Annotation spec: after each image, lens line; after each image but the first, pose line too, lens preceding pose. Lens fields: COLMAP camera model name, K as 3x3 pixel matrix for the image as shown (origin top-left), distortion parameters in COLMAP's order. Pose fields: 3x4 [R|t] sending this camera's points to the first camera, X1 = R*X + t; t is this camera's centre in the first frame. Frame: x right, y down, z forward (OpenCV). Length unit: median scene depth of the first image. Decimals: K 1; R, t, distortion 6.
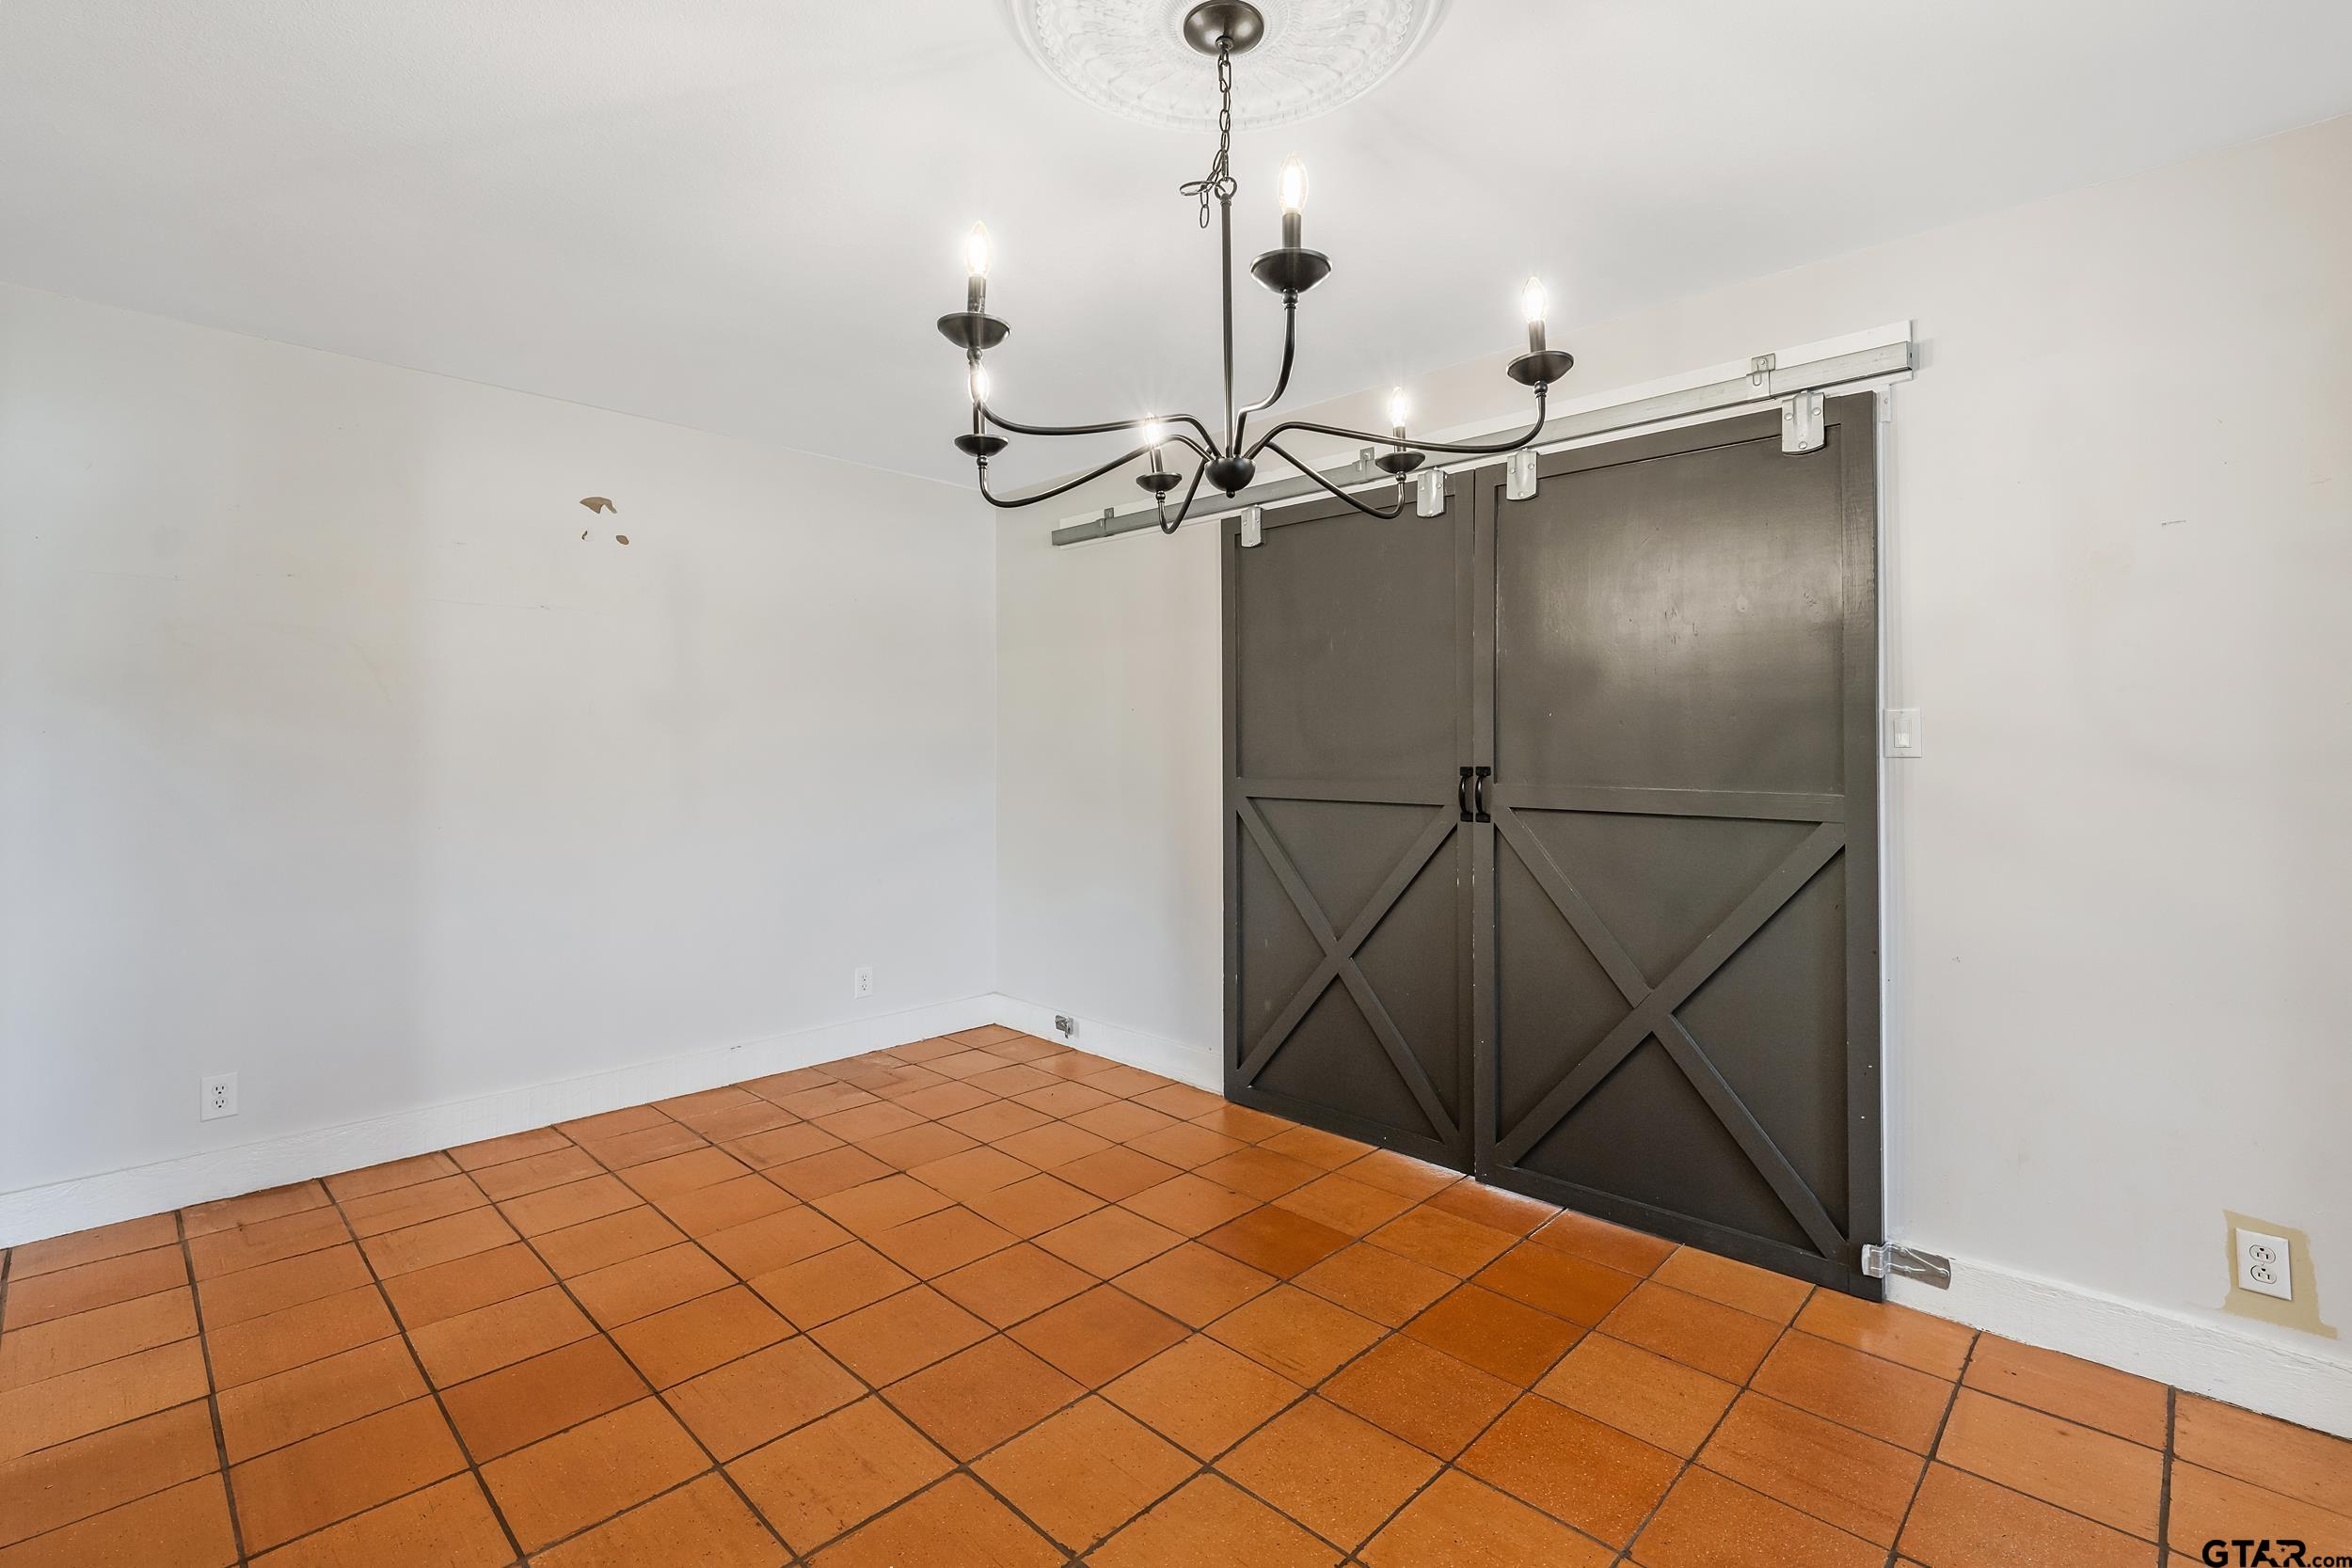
lens RADIAL K [[1055.8, 0, 1191.8], [0, 1055.8, 744.9], [0, 0, 1]] dist [0.000369, -0.000033]
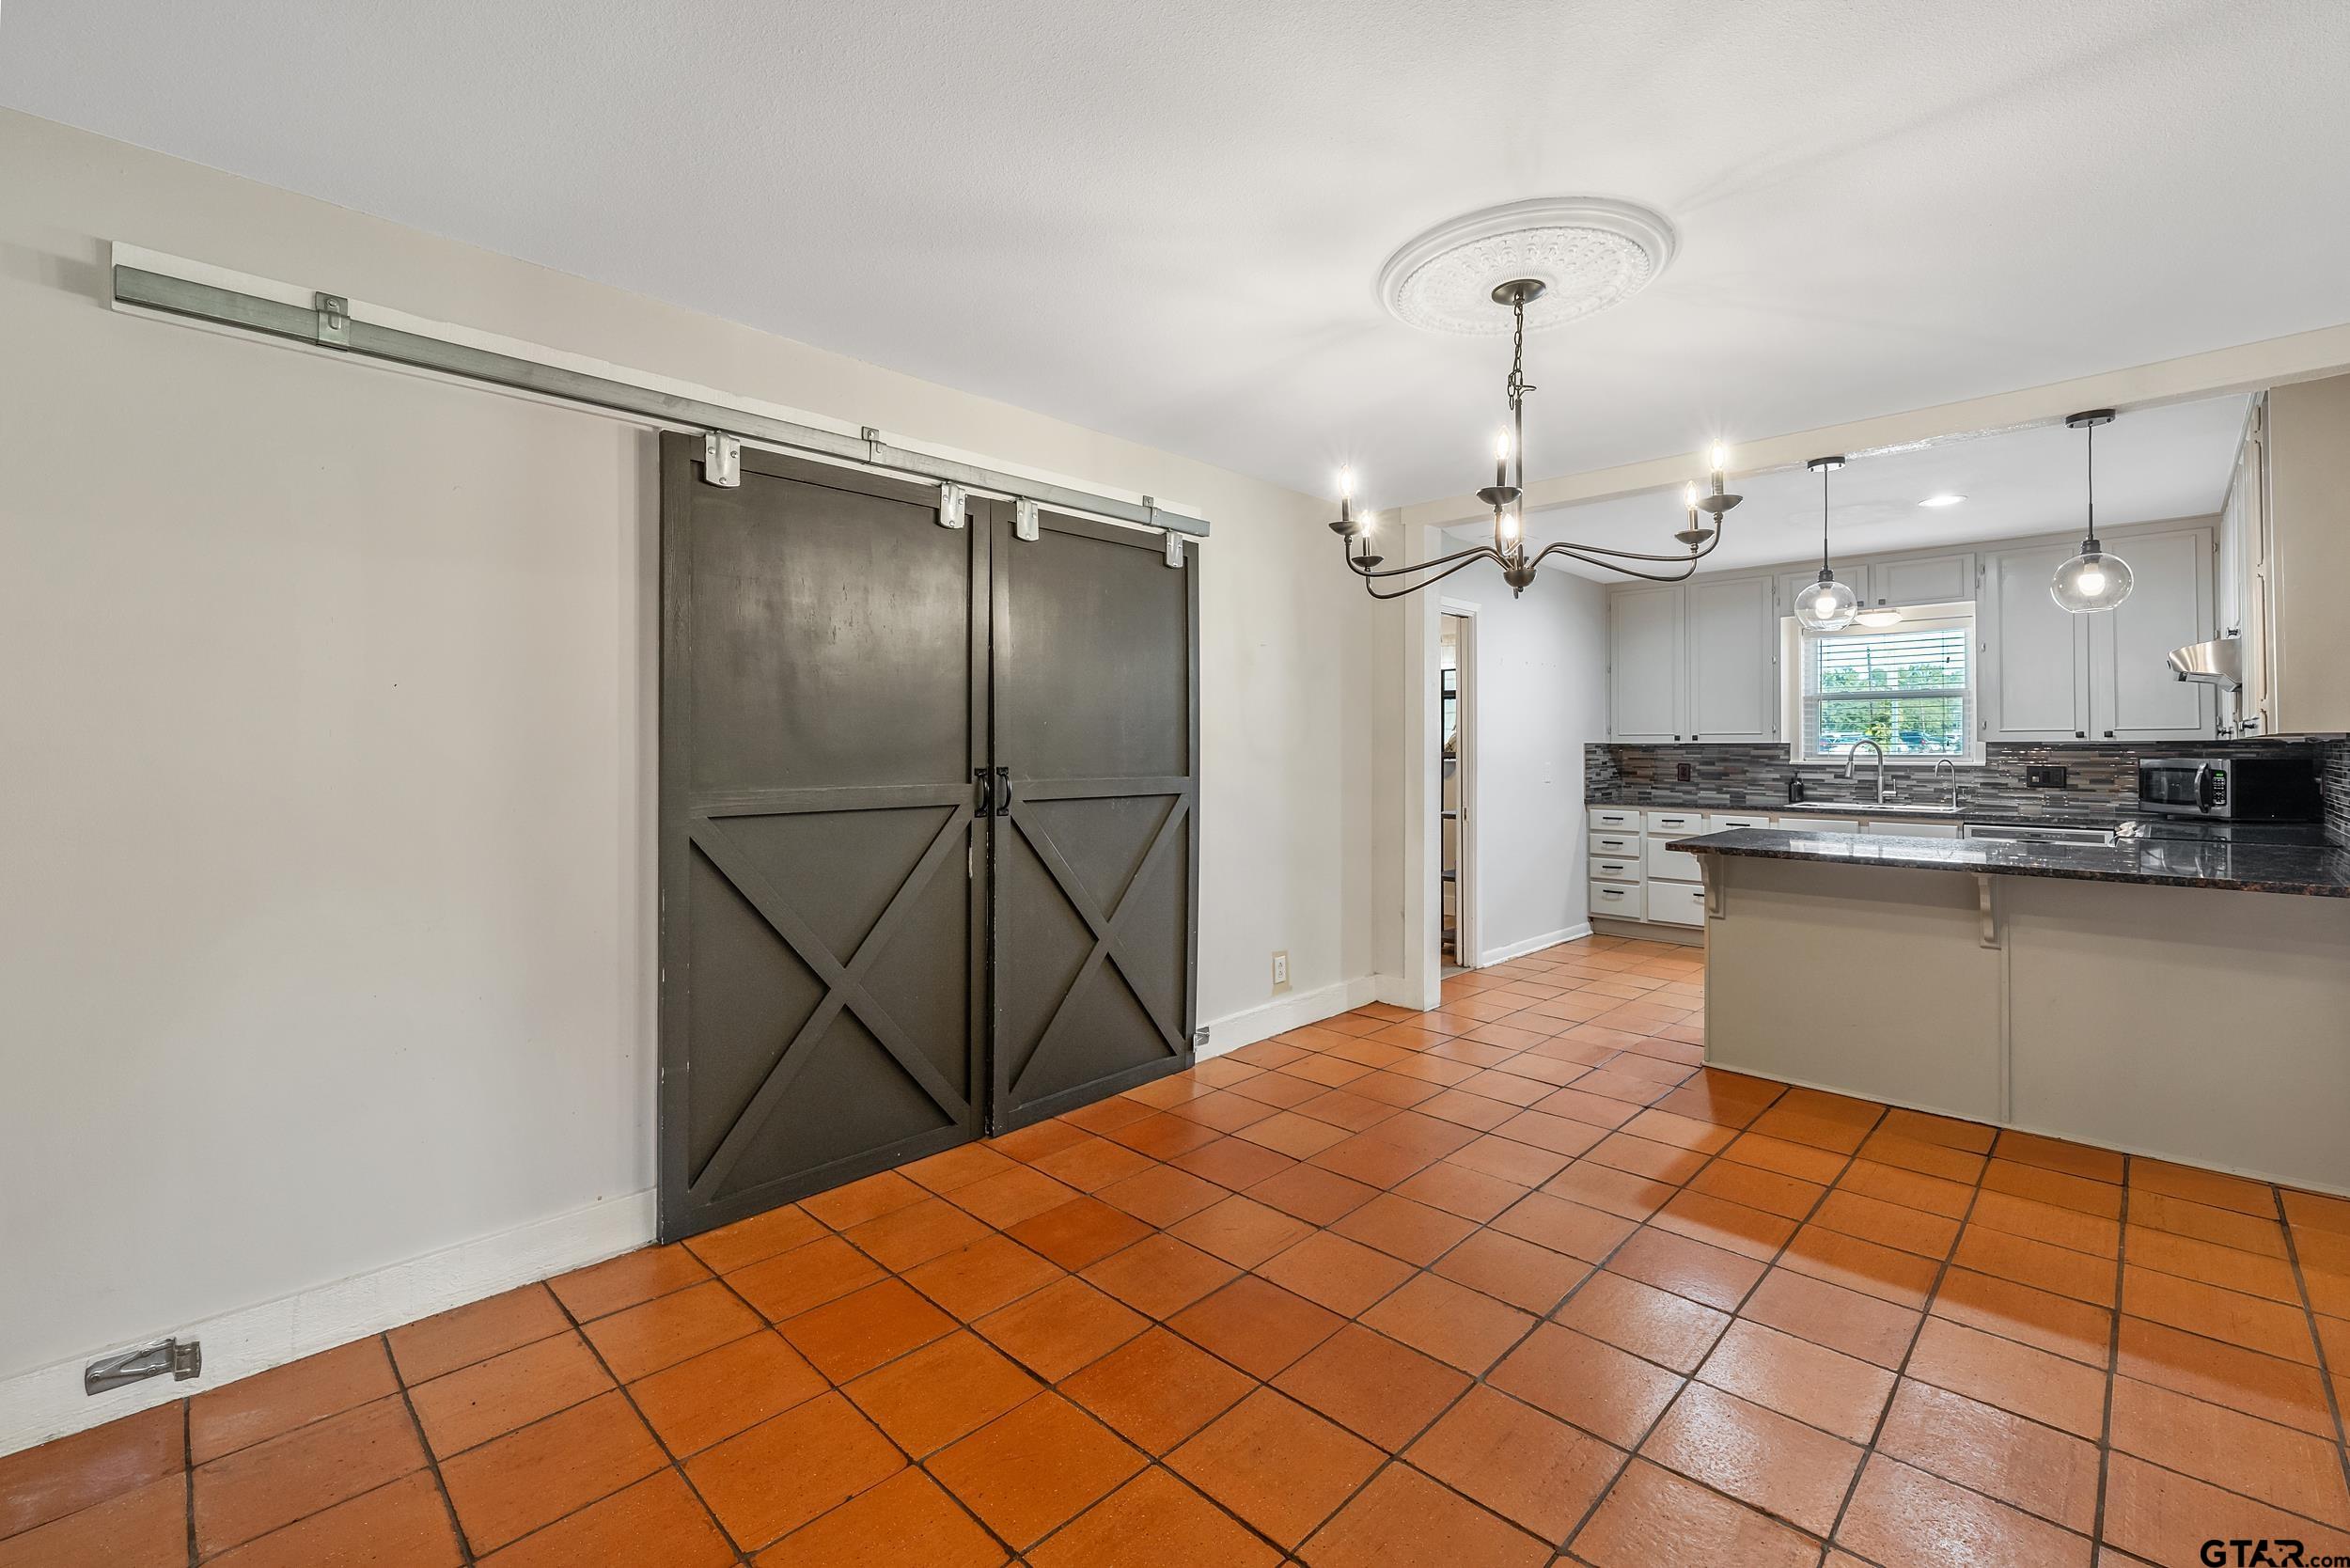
lens RADIAL K [[1001.9, 0, 1186.3], [0, 1001.9, 744.2], [0, 0, 1]] dist [0.000716, 0.000004]
pose [[0.002623, 0.000059, 0.999997, -0.908778], [-0.002702, 0.999996, -0.000051, -0.004392], [-0.999993, -0.002702, 0.002623, 0.911170]]
